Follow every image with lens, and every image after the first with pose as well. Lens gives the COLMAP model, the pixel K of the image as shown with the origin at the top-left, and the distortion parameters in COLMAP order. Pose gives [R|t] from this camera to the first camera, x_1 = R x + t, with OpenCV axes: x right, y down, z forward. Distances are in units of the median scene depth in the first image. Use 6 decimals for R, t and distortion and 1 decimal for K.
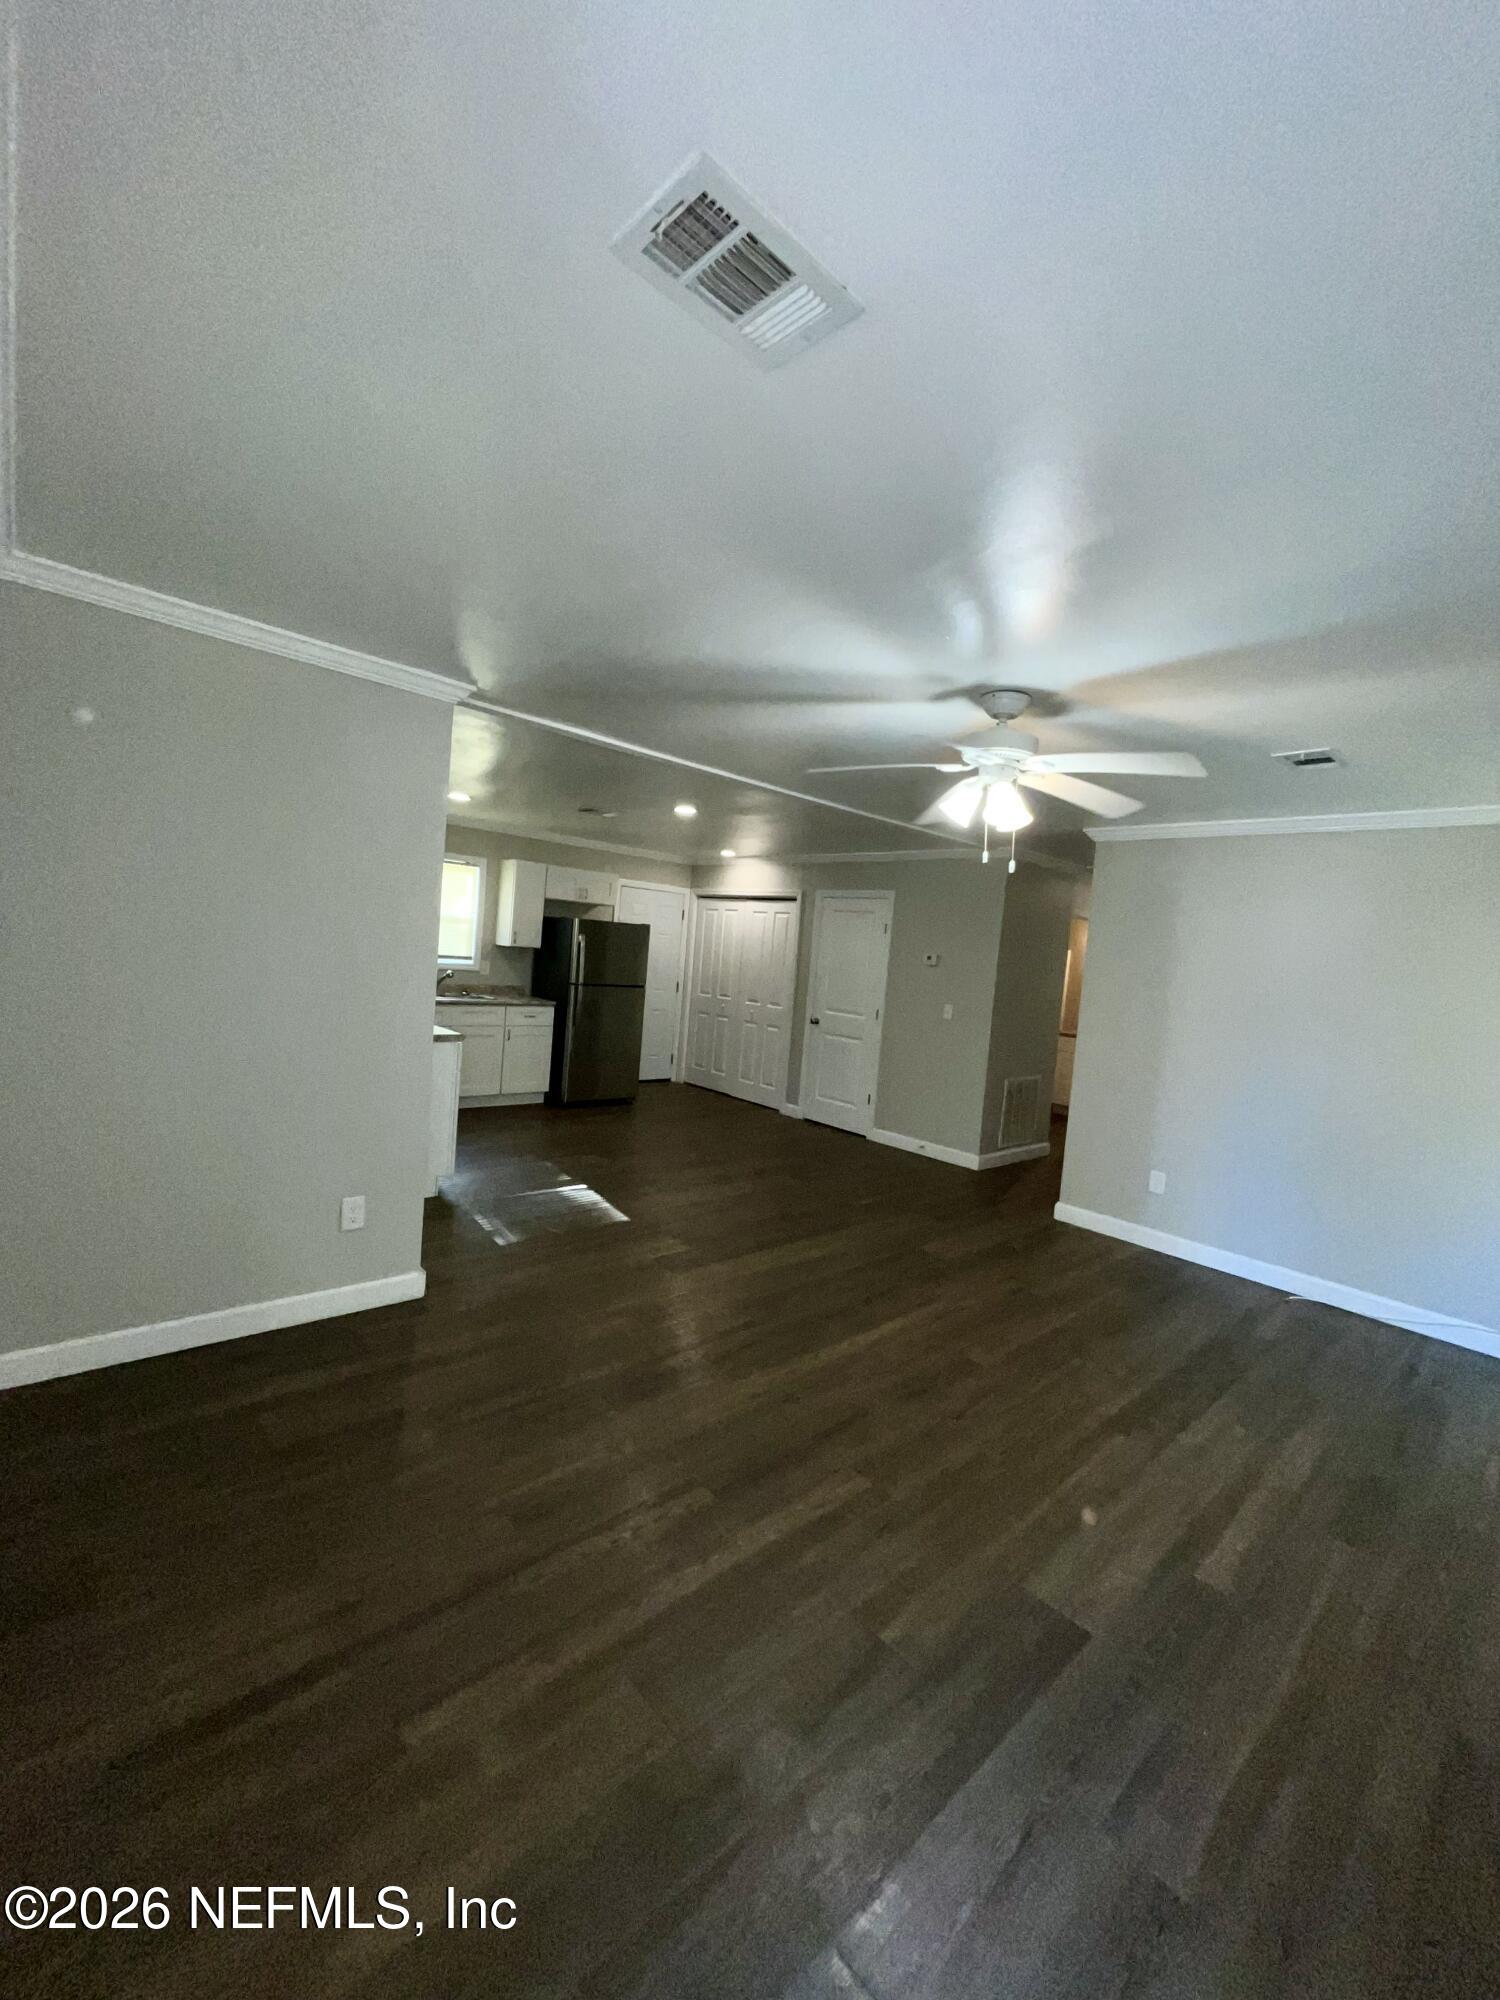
lens RADIAL K [[808.7, 0, 754.2], [0, 808.7, 994.7], [0, 0, 1]] dist [-0.001287, -0.000945]
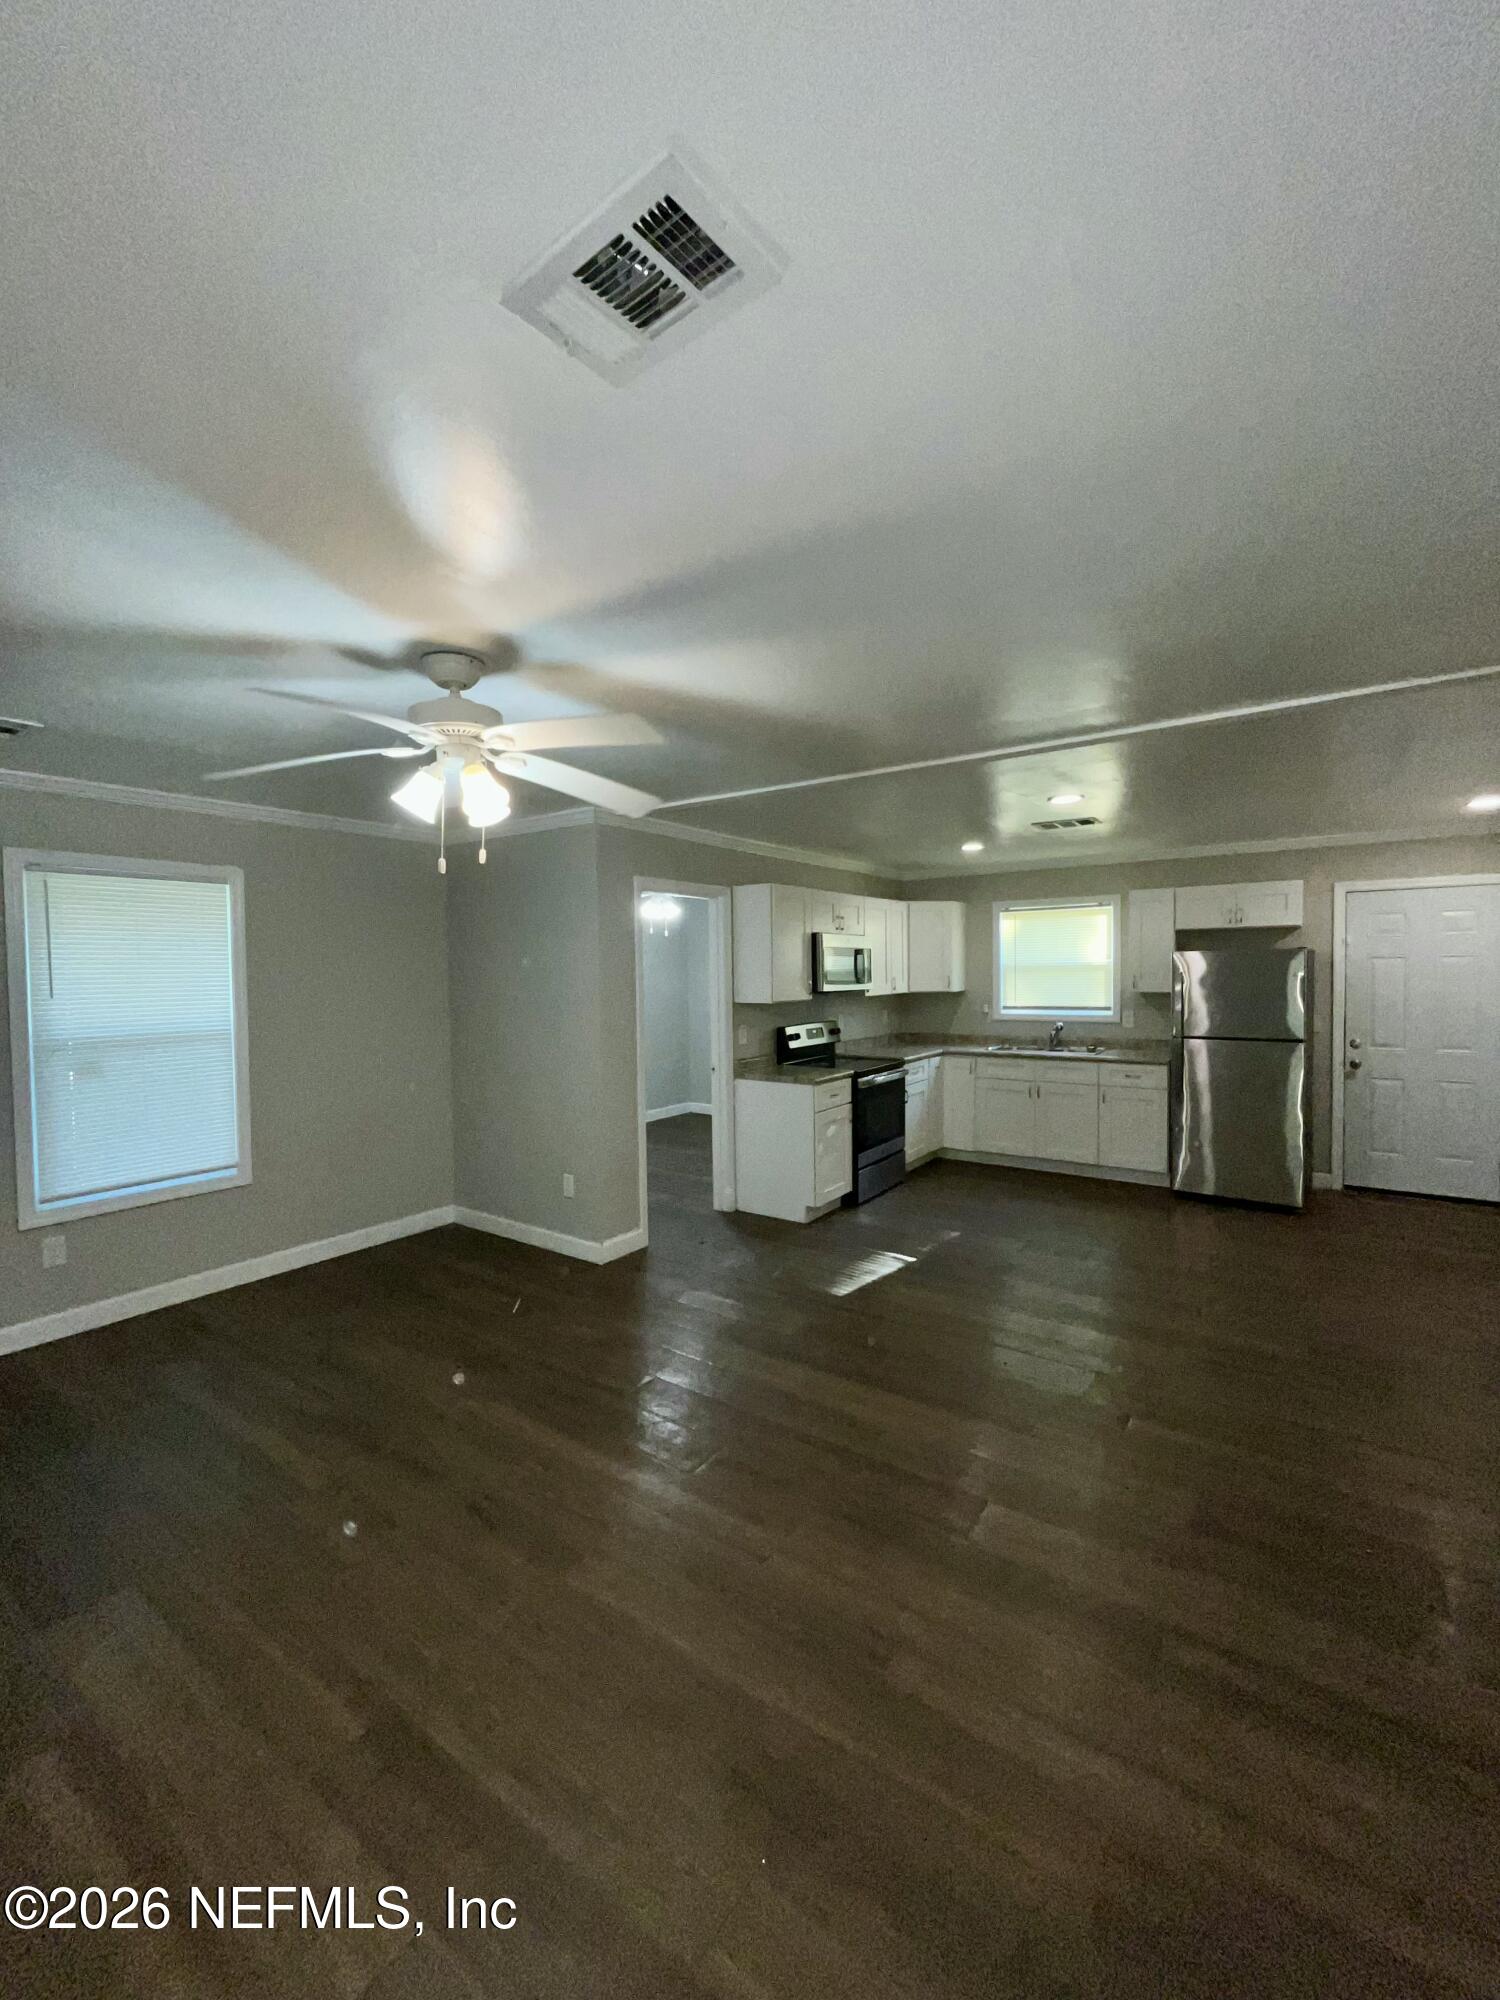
lens RADIAL K [[808.7, 0, 752.1], [0, 808.7, 993.9], [0, 0, 1]] dist [-0.001287, -0.000945]
pose [[0.207758, -0.057157, -0.976509, 0.455556], [-0.022865, 0.997735, -0.063264, 0.003927], [0.977913, 0.035472, 0.205980, 0.450807]]
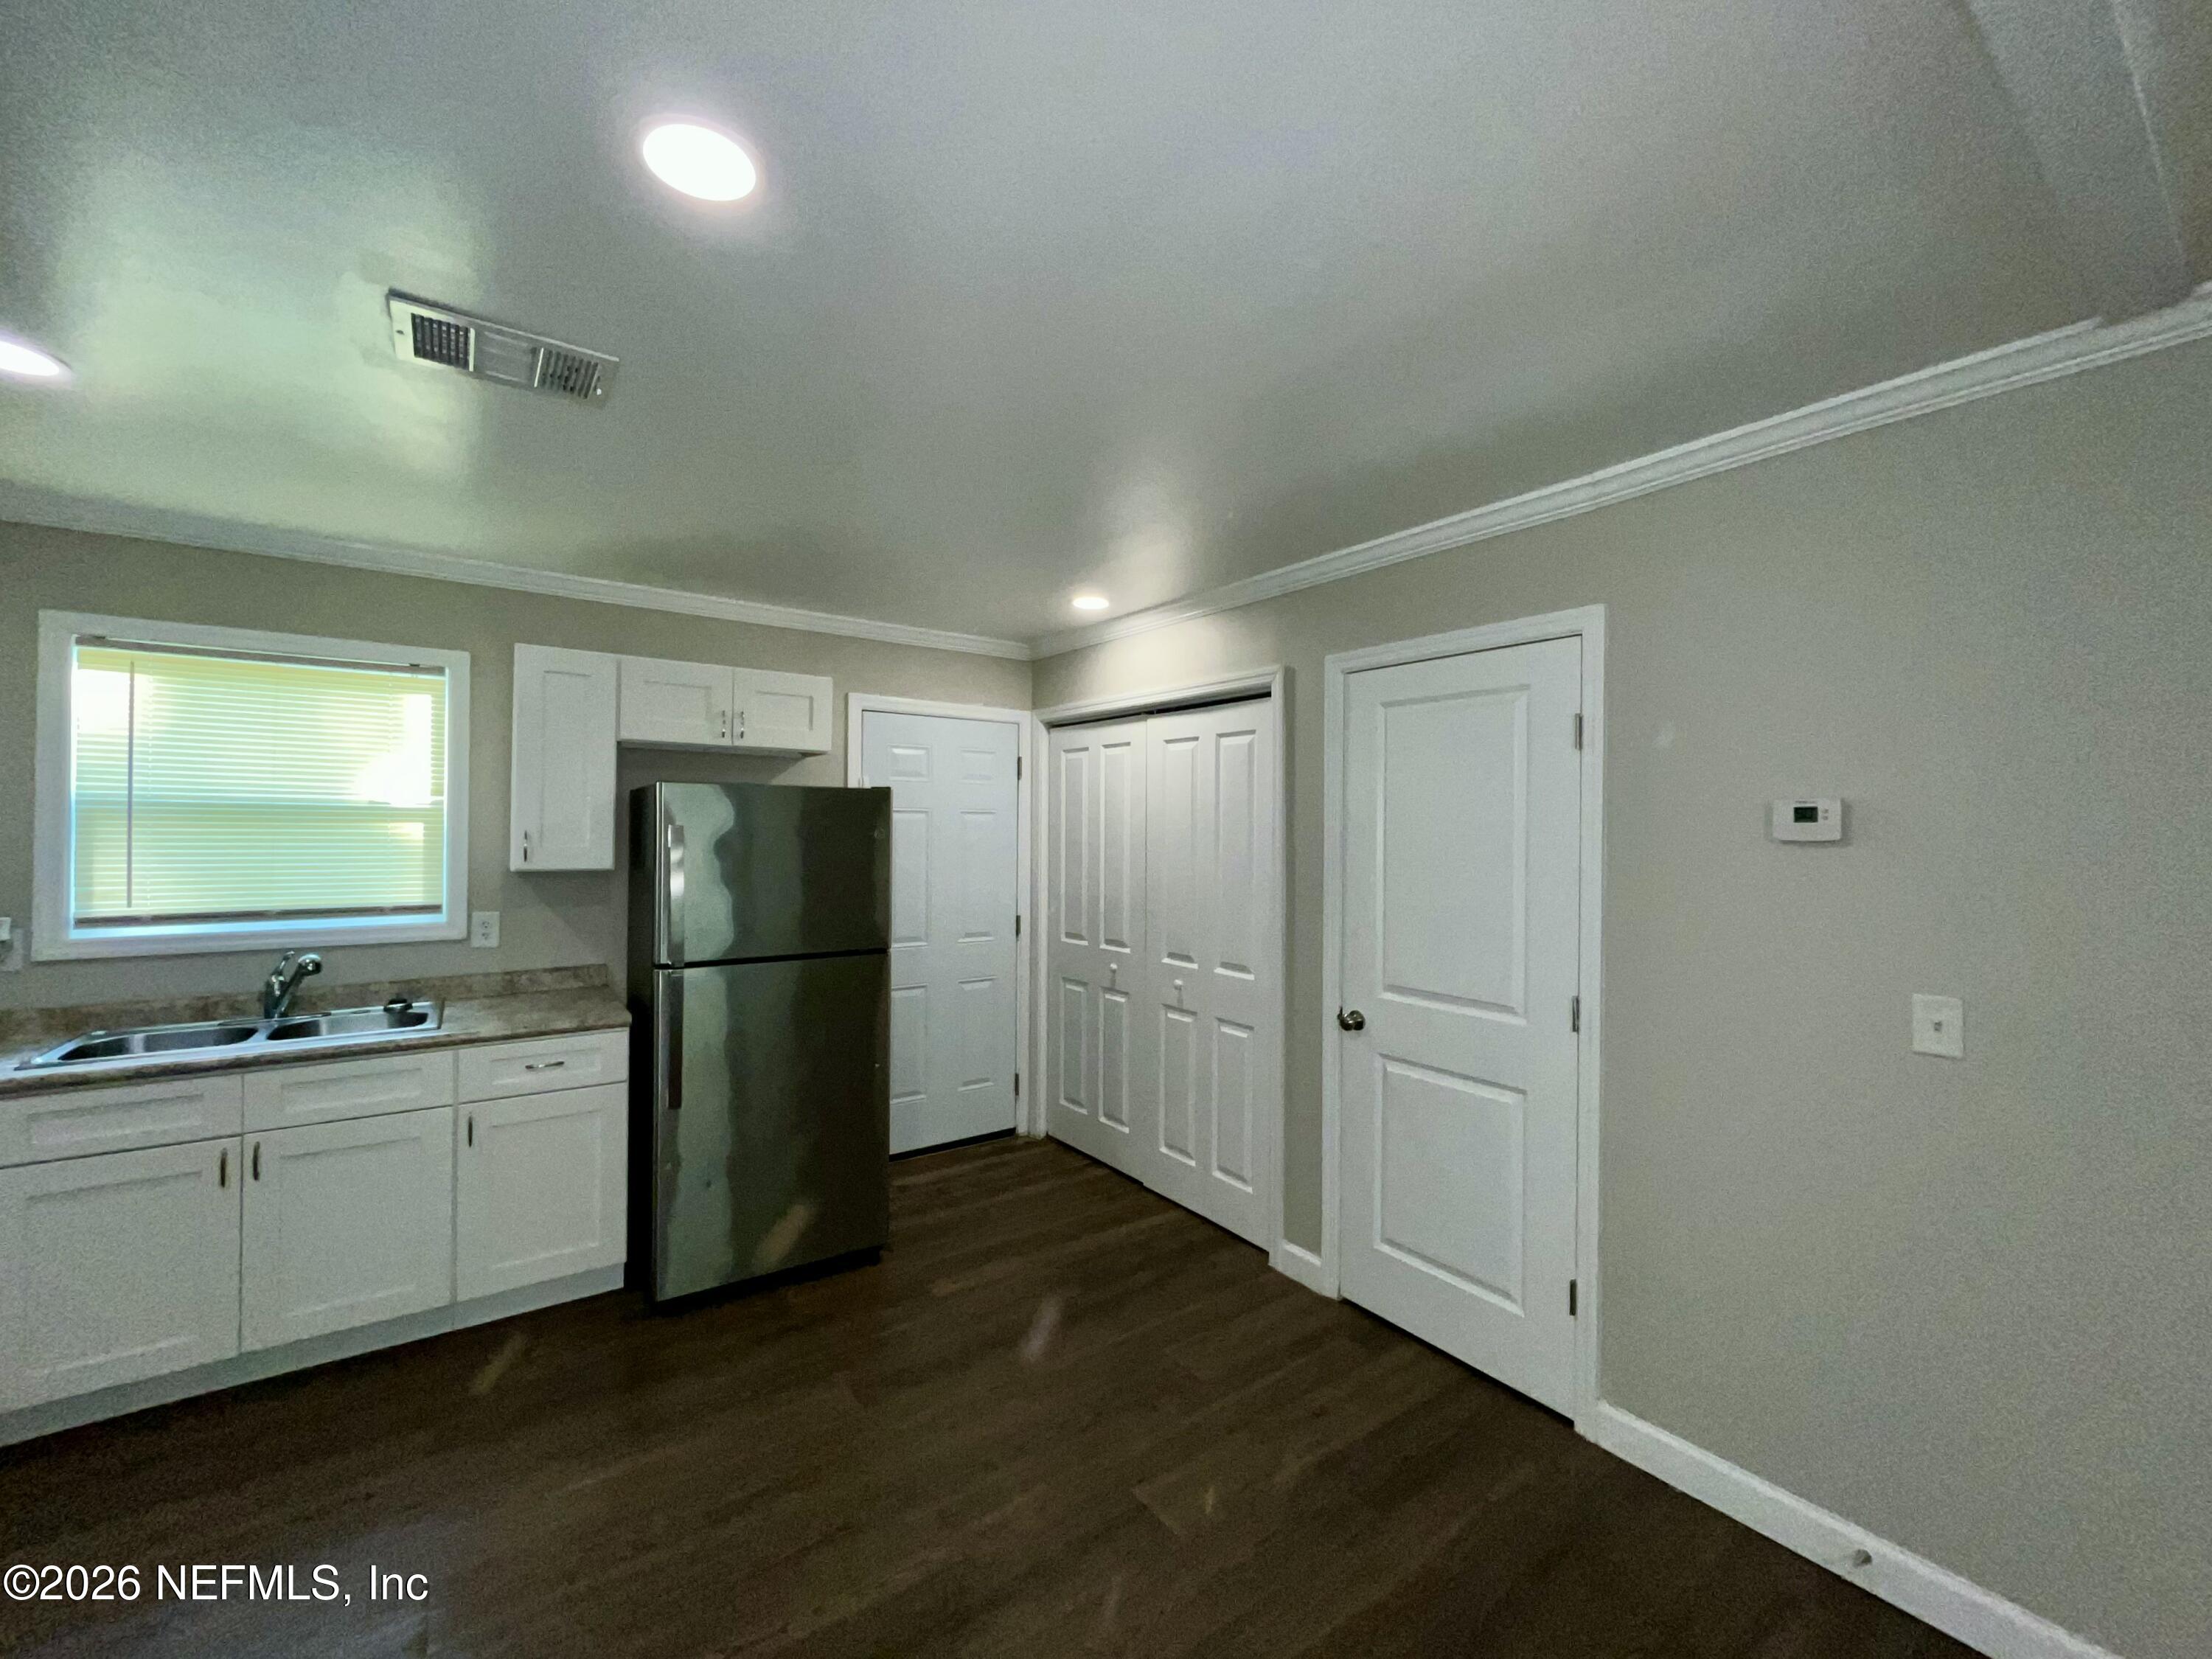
lens RADIAL K [[894.4, 0, 1101.1], [0, 894.4, 824.3], [0, 0, 1]] dist [-0.001287, -0.000945]
pose [[0.990317, -0.075177, -0.116708, 0.019508], [0.067290, 0.995267, -0.070118, -0.035376], [0.121427, 0.061586, 0.990688, 0.637244]]
